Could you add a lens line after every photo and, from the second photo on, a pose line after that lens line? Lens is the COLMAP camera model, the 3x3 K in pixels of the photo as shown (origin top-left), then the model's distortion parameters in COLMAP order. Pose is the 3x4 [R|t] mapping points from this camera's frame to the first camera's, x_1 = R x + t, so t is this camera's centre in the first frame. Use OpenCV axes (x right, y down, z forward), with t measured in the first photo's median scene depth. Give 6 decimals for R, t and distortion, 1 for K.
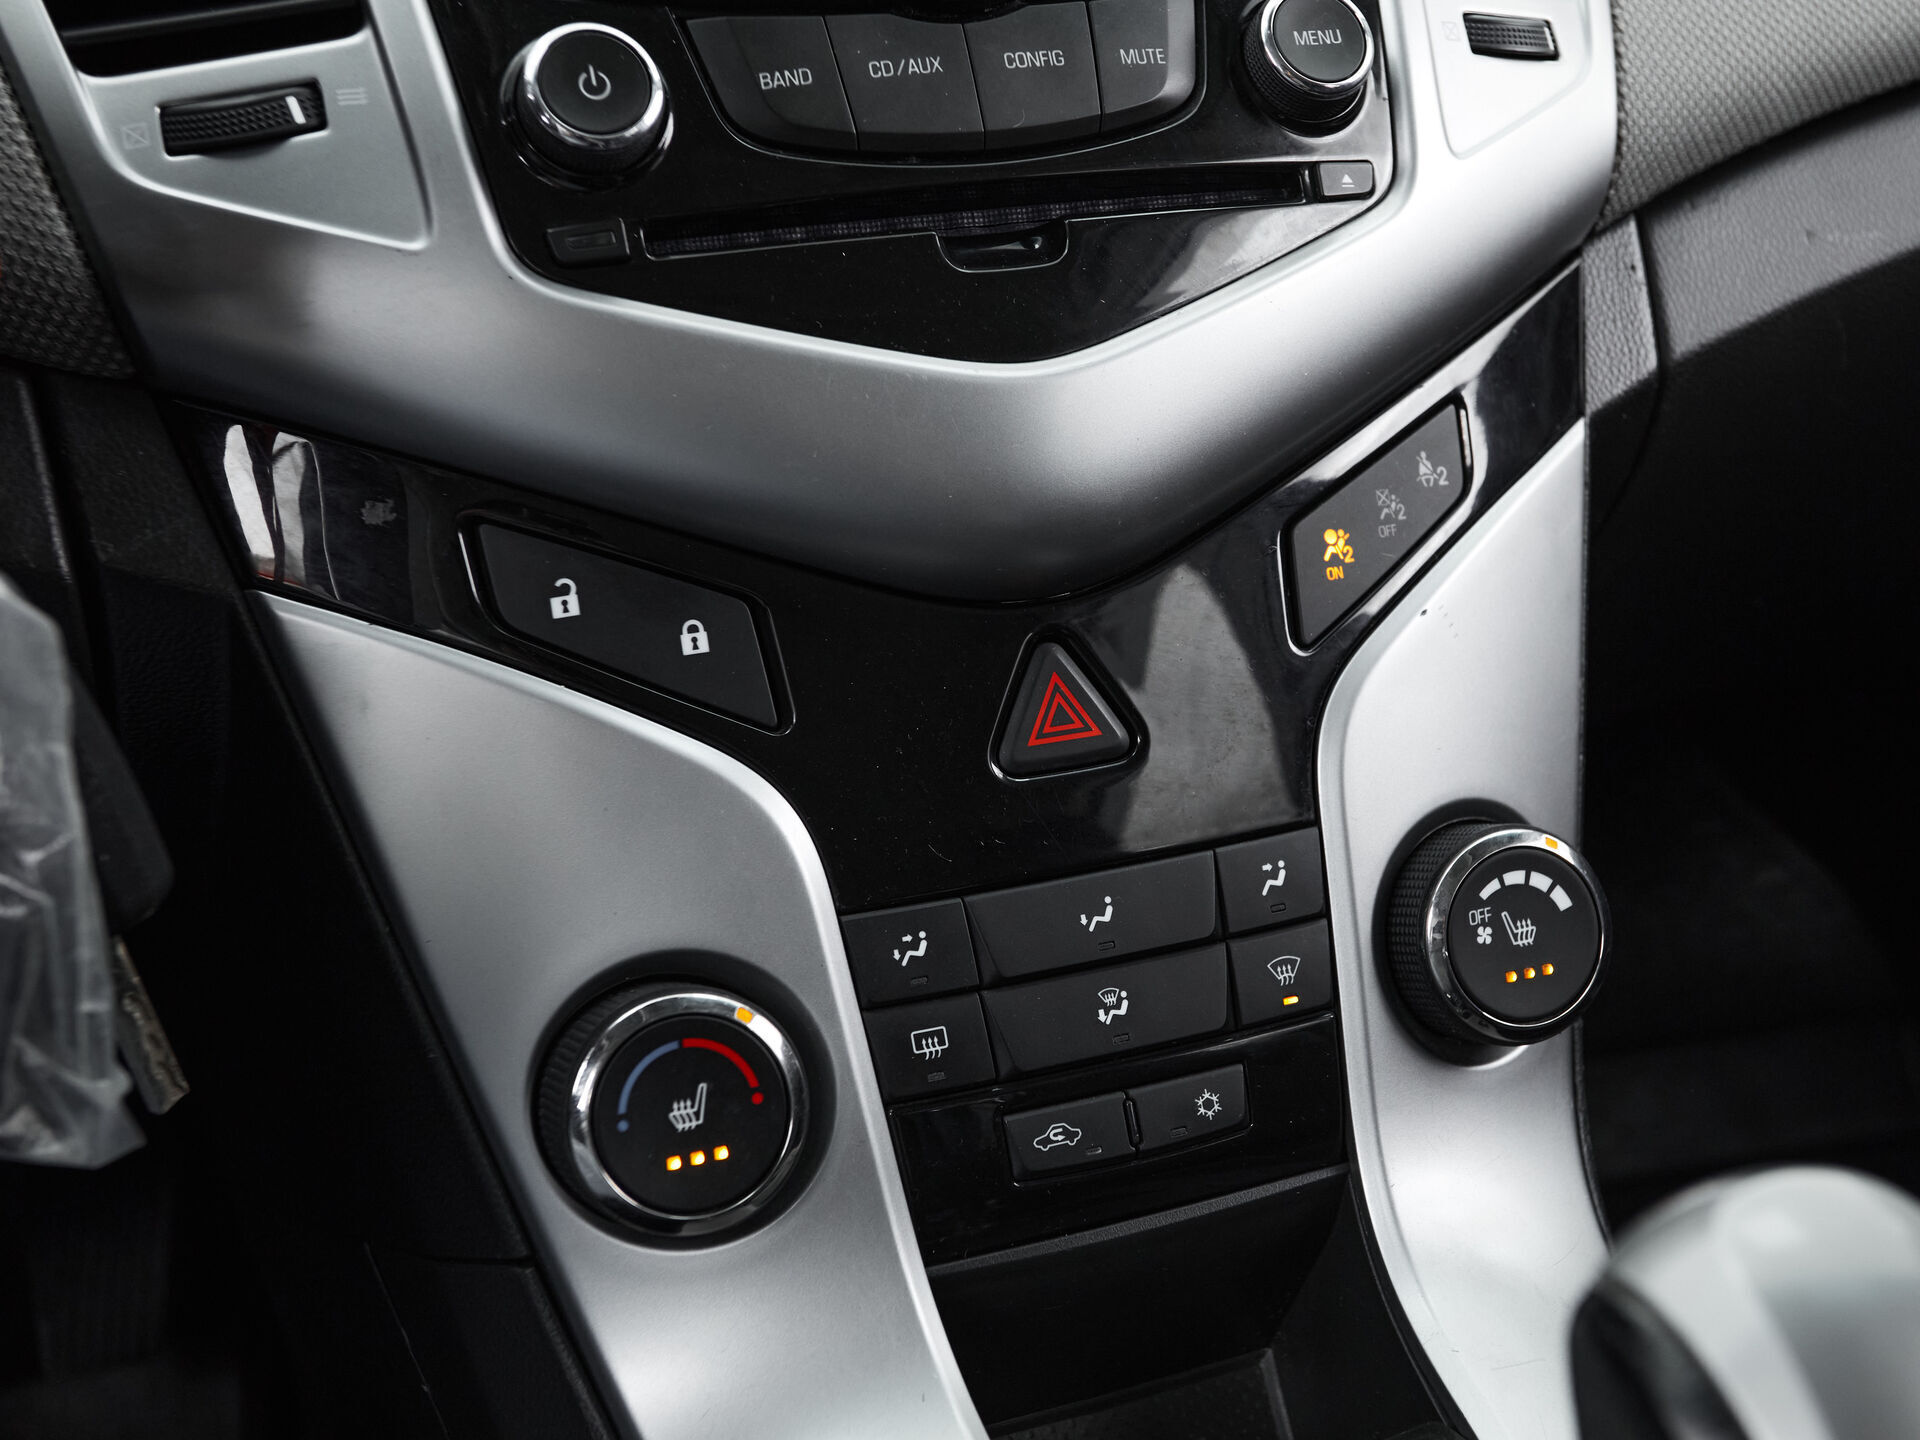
lens RADIAL K [[2559.8, 0, 1110.7], [0, 2559.8, 717.9], [0, 0, 1]] dist [0.009174, 0.047902]
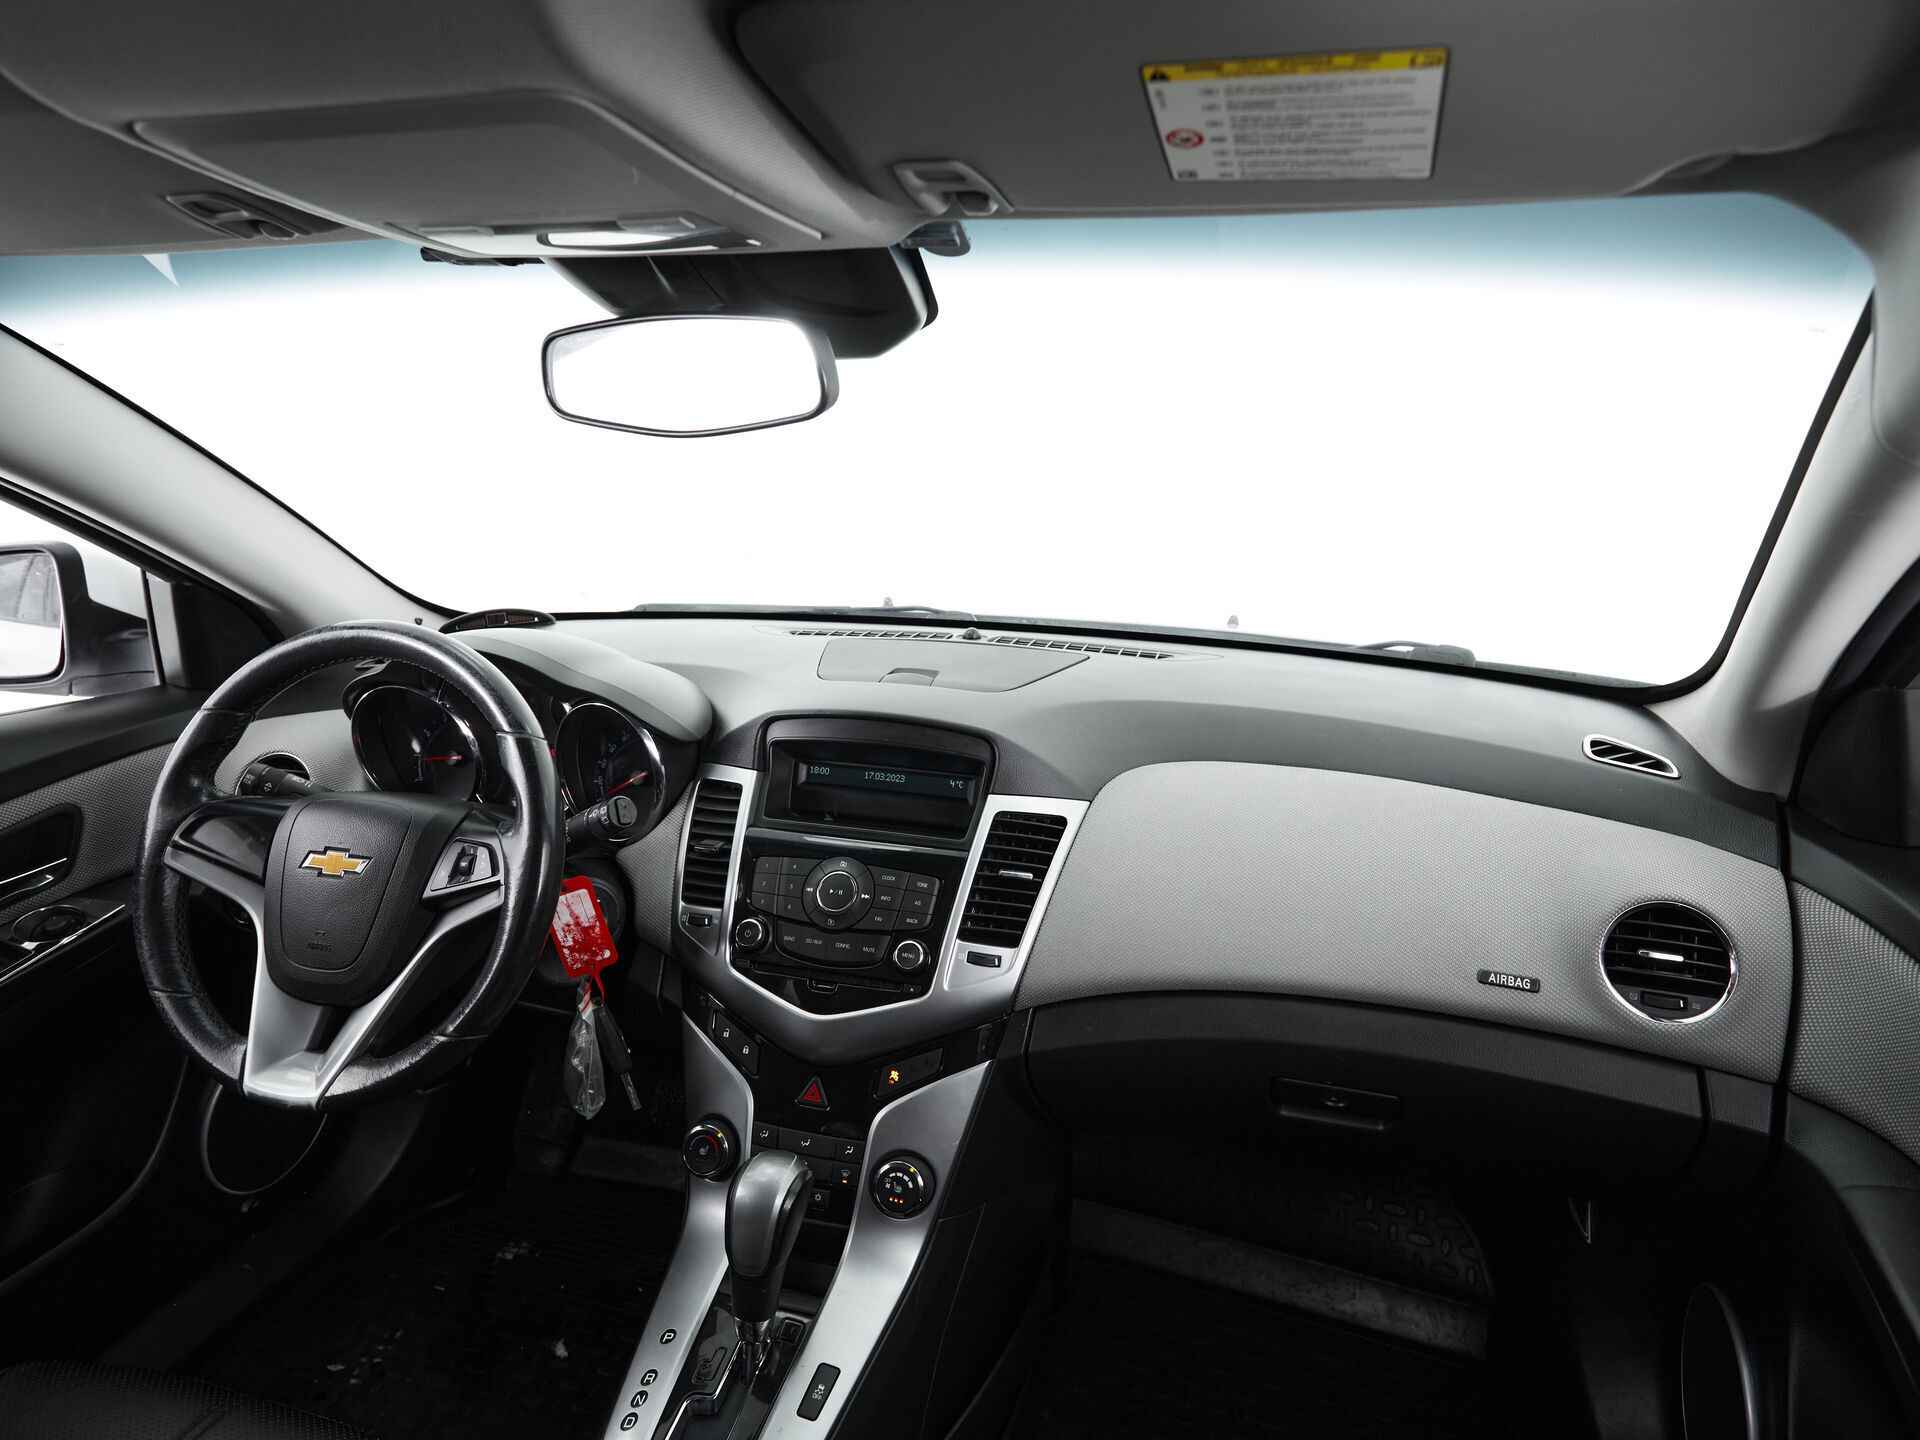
lens RADIAL K [[1153.9, 0, 960.0], [0, 1153.9, 720.0], [0, 0, 1]] dist [0.039059, -0.031275]
pose [[0.773963, 0.179496, -0.607259, 1.264124], [-0.252703, 0.966863, -0.036286, -0.610724], [0.580623, 0.181540, 0.793675, -0.532132]]
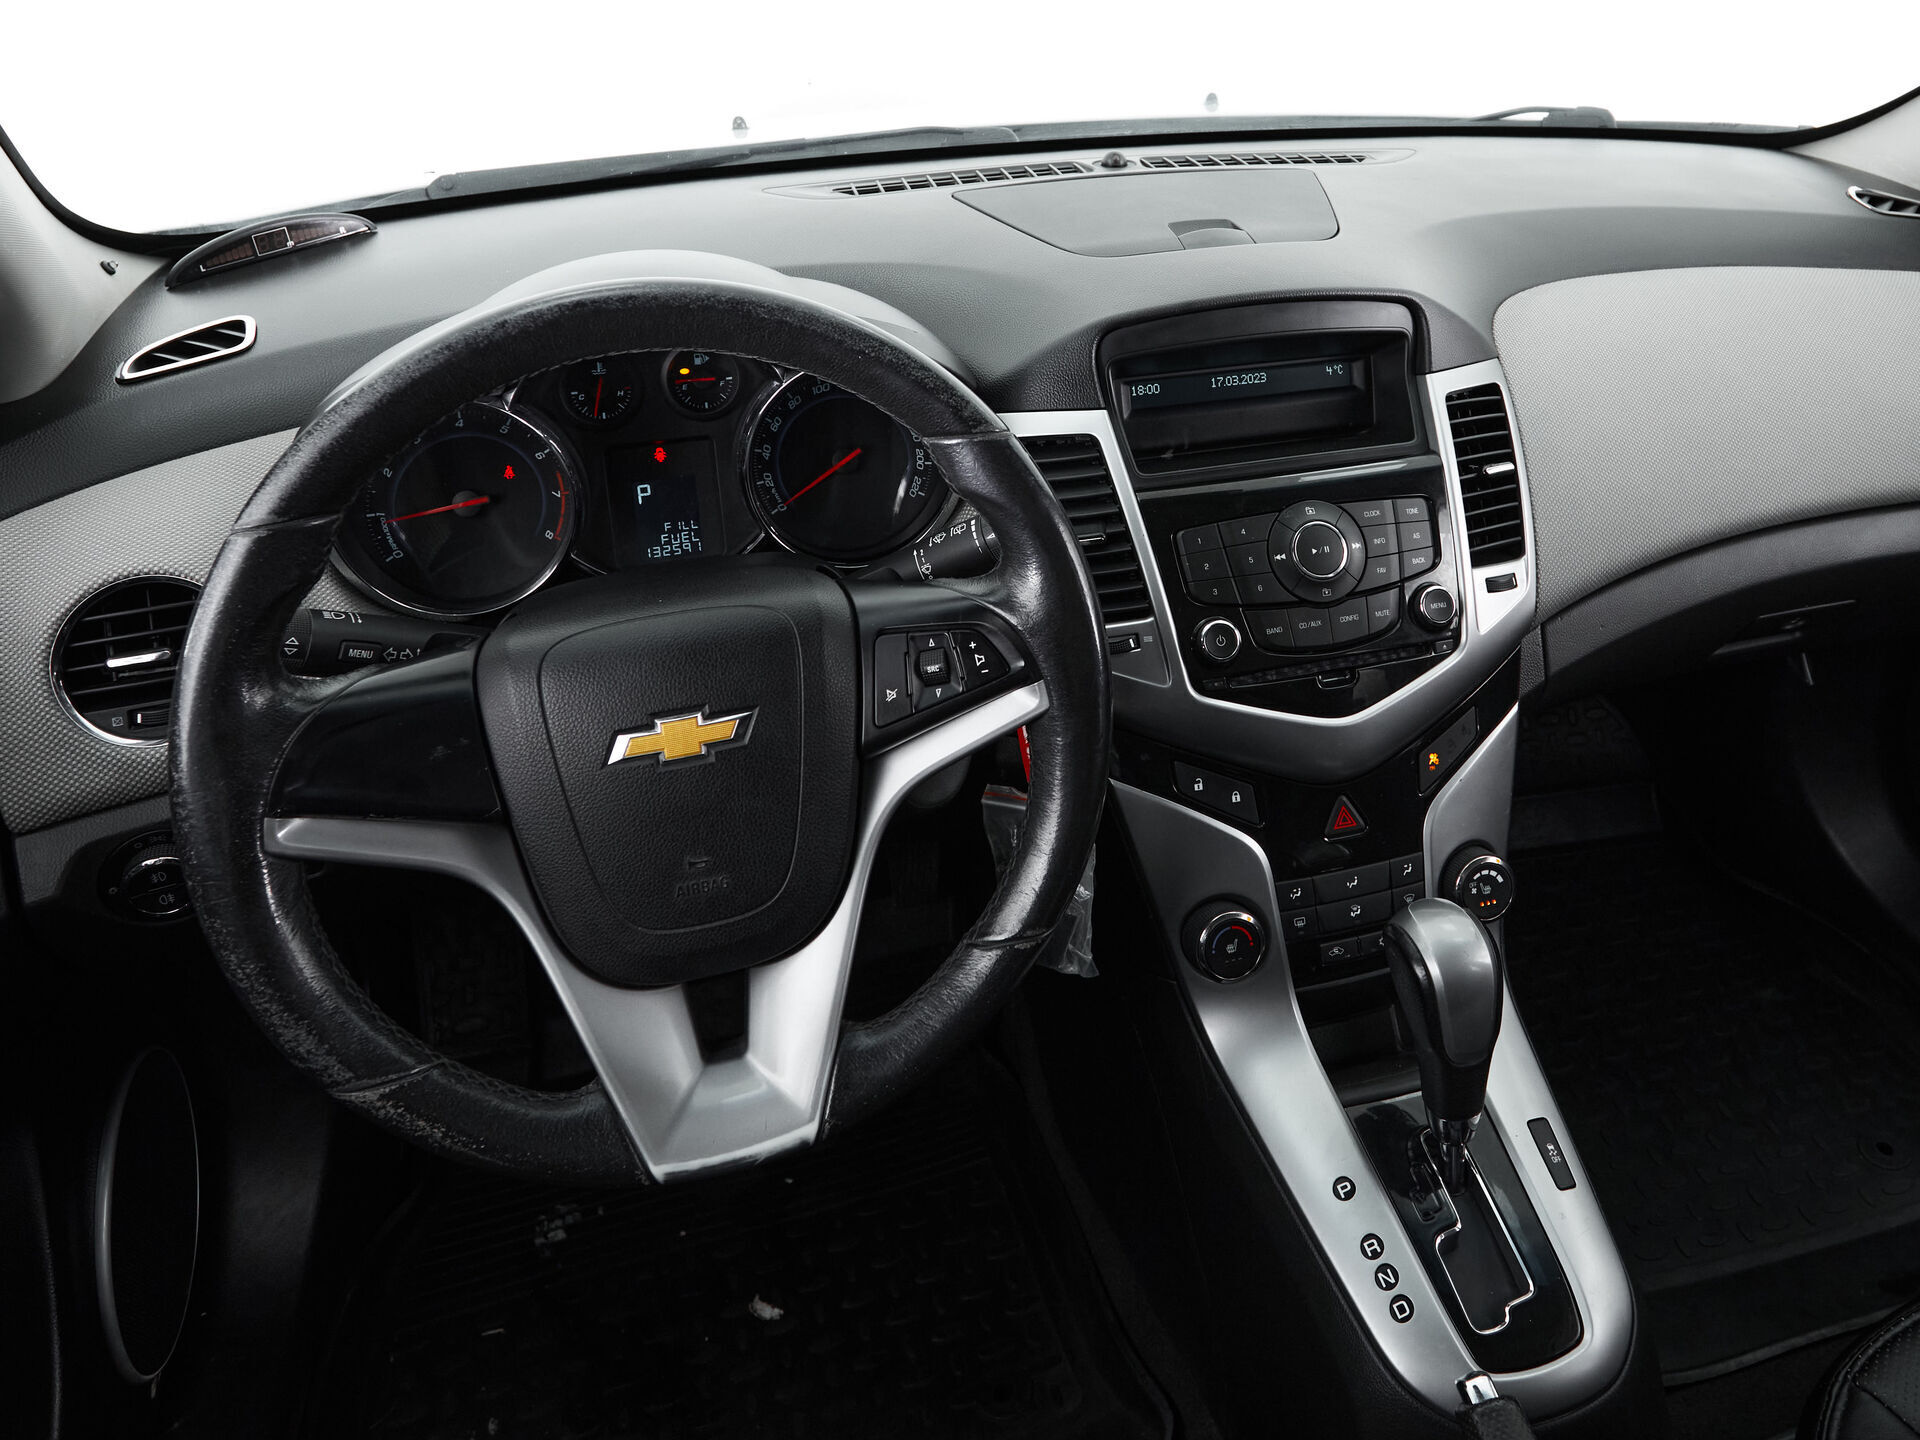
lens RADIAL K [[1432.1, 0, 1115.6], [0, 1432.1, 436.0], [0, 0, 1]] dist [-0.003543, 0.000345]
pose [[0.994493, 0.057698, -0.087490, -0.176504], [-0.055291, 0.998029, 0.029690, -0.520765], [0.089030, -0.024689, 0.995723, -0.800581]]
